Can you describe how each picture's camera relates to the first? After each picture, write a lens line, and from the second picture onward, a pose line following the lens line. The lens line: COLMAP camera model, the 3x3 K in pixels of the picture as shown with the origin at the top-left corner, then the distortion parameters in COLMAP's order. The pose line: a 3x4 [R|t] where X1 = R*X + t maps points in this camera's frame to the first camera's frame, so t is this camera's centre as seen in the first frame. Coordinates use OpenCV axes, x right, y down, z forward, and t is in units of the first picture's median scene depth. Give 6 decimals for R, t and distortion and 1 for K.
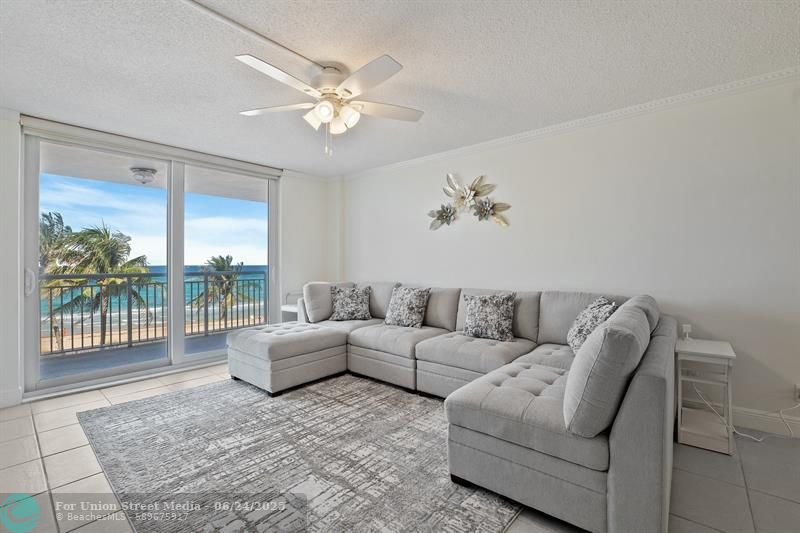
lens RADIAL K [[353.7, 0, 404.2], [0, 353.7, 258.7], [0, 0, 1]] dist [-0.000459, 0.000181]
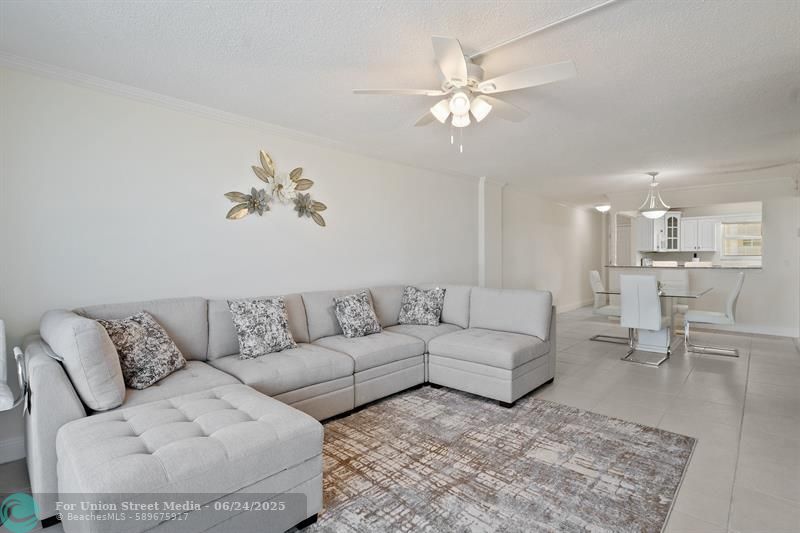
lens RADIAL K [[398.3, 0, 400.6], [0, 398.3, 264.4], [0, 0, 1]] dist [-0.002223, -0.000257]
pose [[0.033382, -0.006258, 0.999423, -0.964728], [-0.013742, 0.999883, 0.006720, 0.002722], [-0.999348, -0.013959, 0.033292, 0.862083]]
